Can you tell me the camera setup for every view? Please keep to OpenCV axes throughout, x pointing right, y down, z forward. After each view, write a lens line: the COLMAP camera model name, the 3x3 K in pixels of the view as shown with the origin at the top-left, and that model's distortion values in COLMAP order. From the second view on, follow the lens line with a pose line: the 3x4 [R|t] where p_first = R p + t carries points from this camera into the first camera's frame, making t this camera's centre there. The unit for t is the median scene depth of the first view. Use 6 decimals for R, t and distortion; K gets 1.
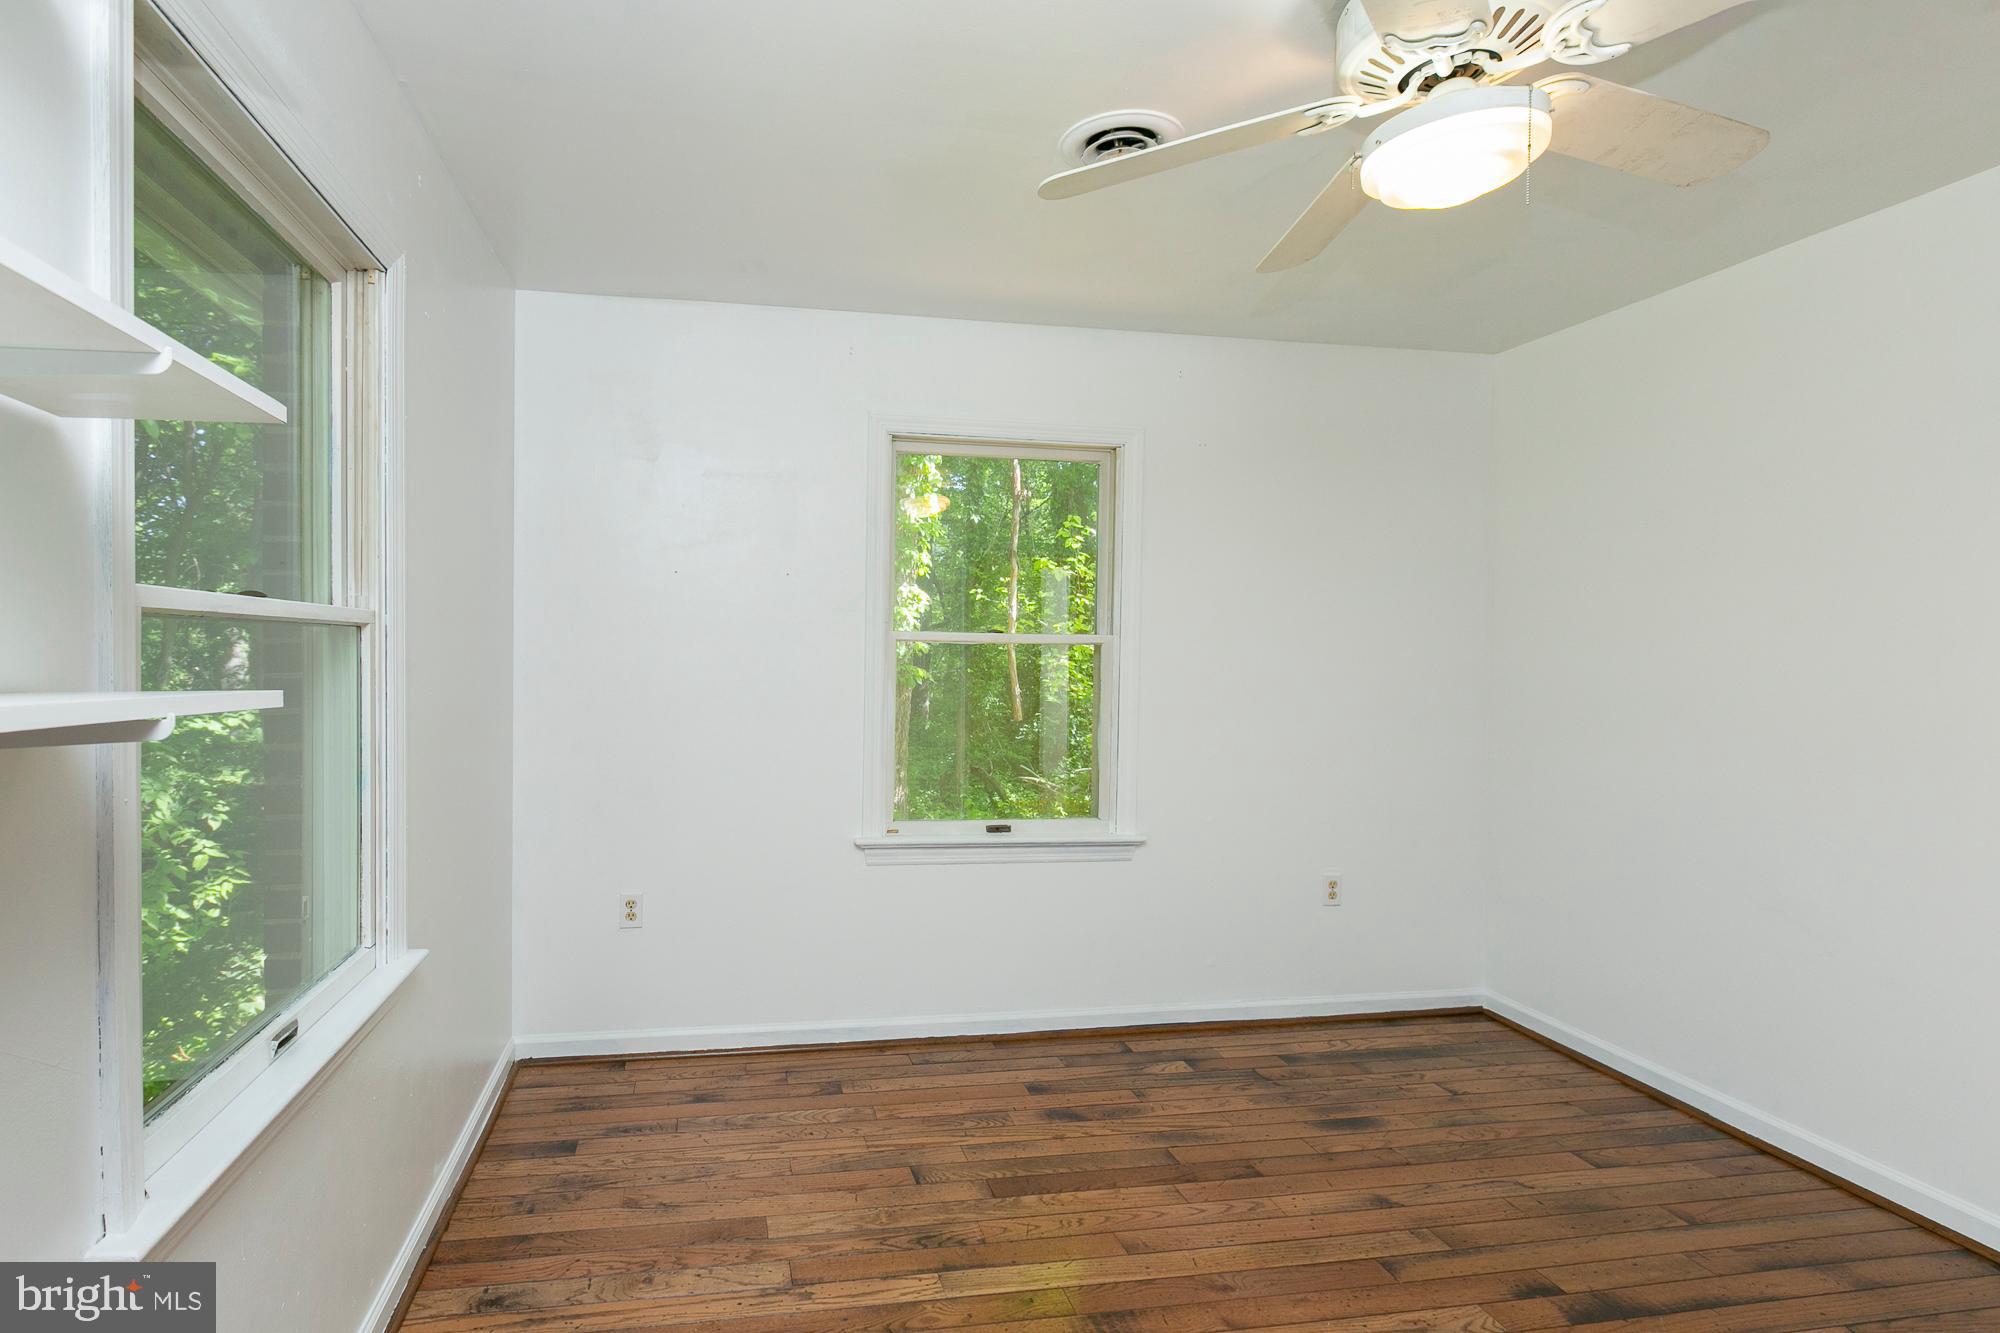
lens RADIAL K [[943.1, 0, 1000.0], [0, 943.1, 666.5], [0, 0, 1]] dist [0.003143, -0.000849]
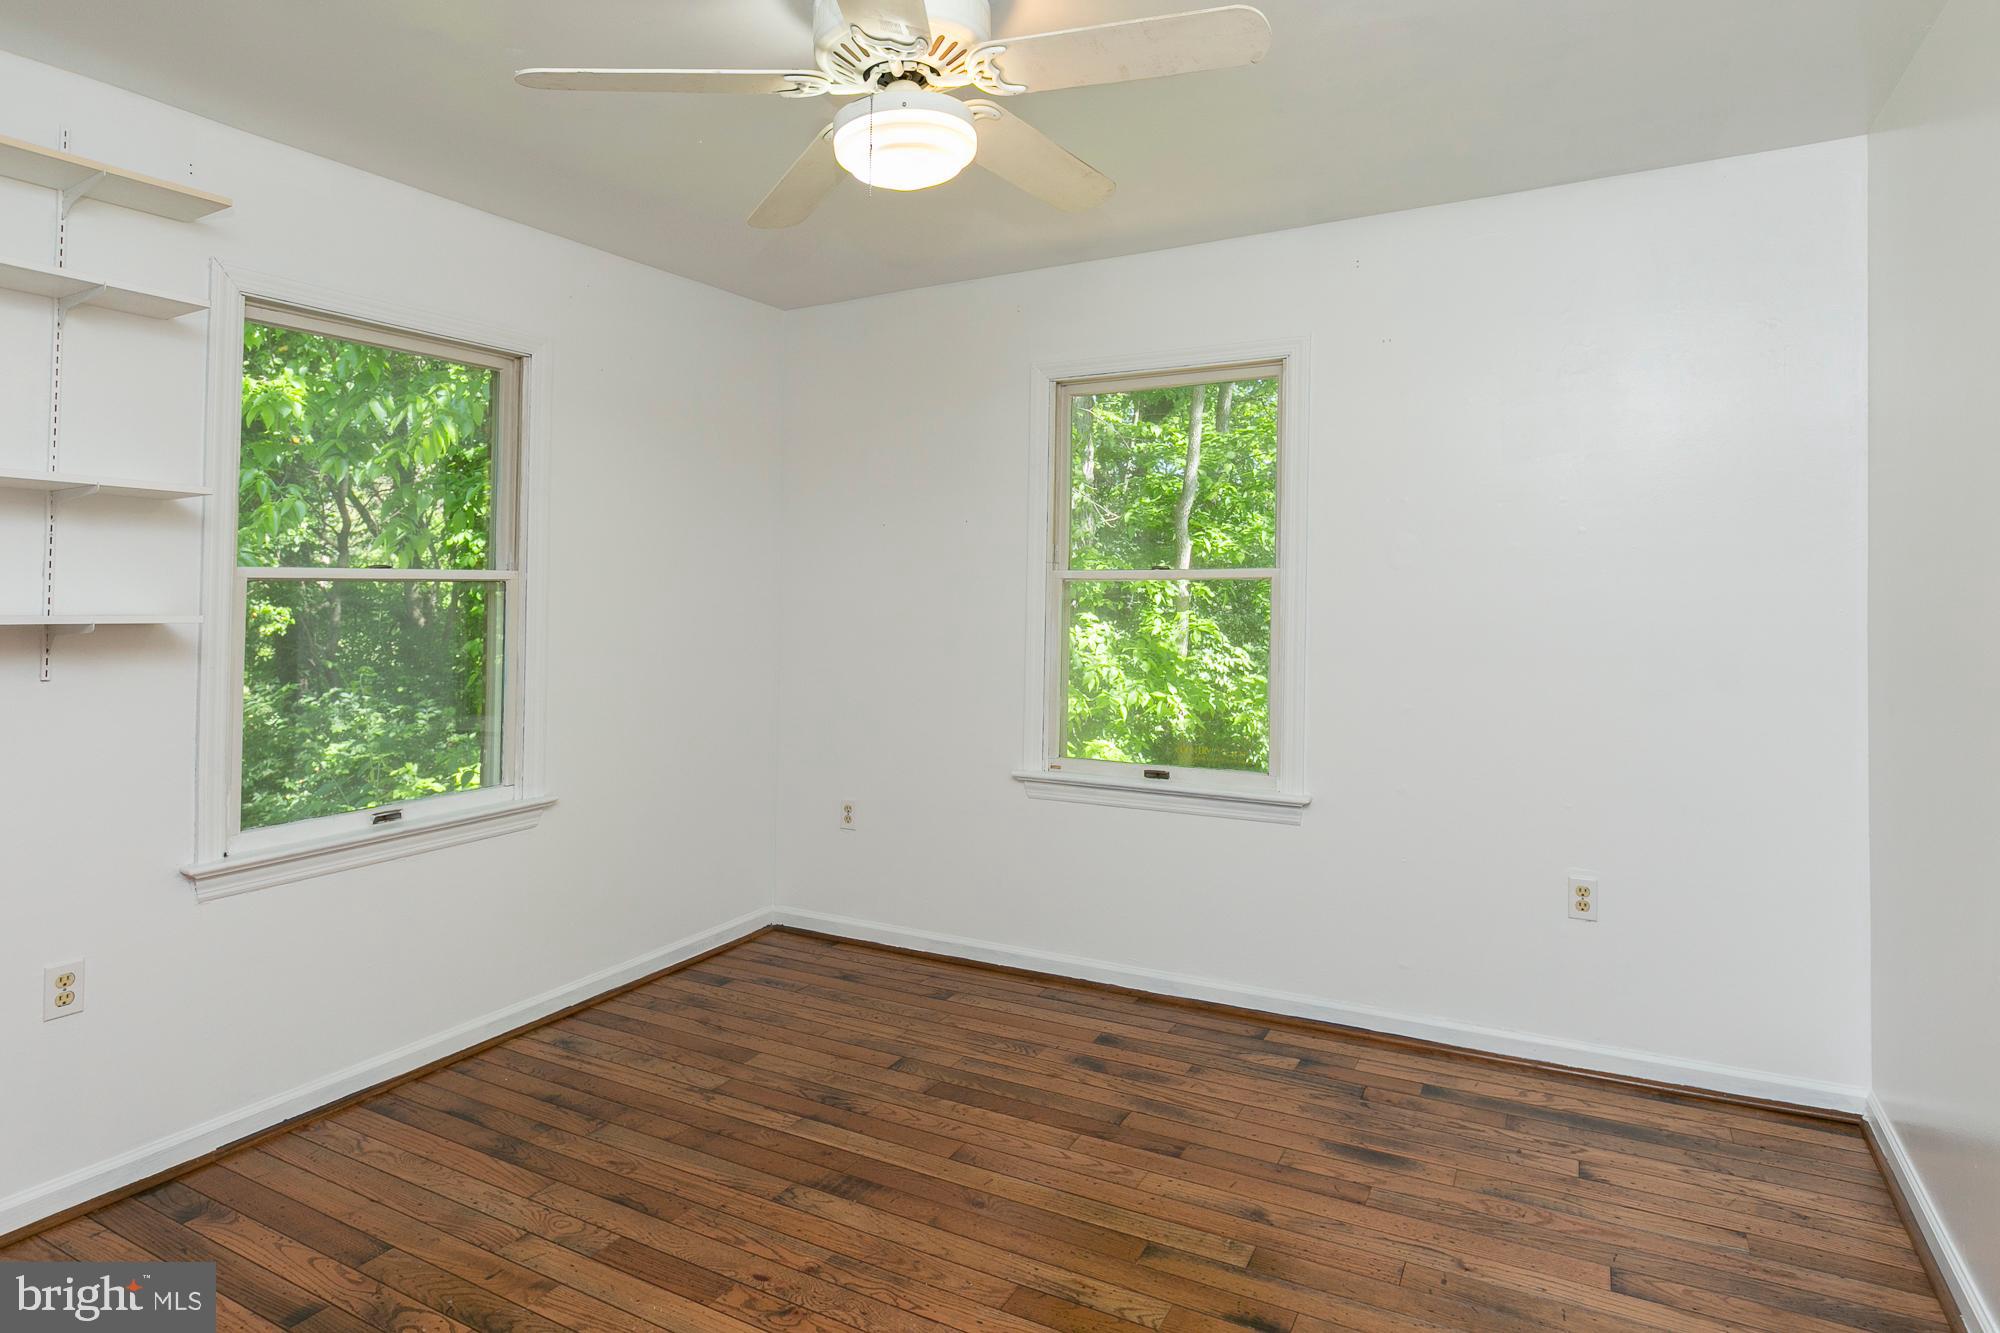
lens RADIAL K [[1106.7, 0, 1000.5], [0, 1106.7, 604.0], [0, 0, 1]] dist [-0.002258, -0.001775]
pose [[0.790719, -0.007918, -0.612128, 0.695024], [0.005652, 0.999968, -0.005634, 0.010320], [0.612154, 0.000995, 0.790738, 0.046557]]
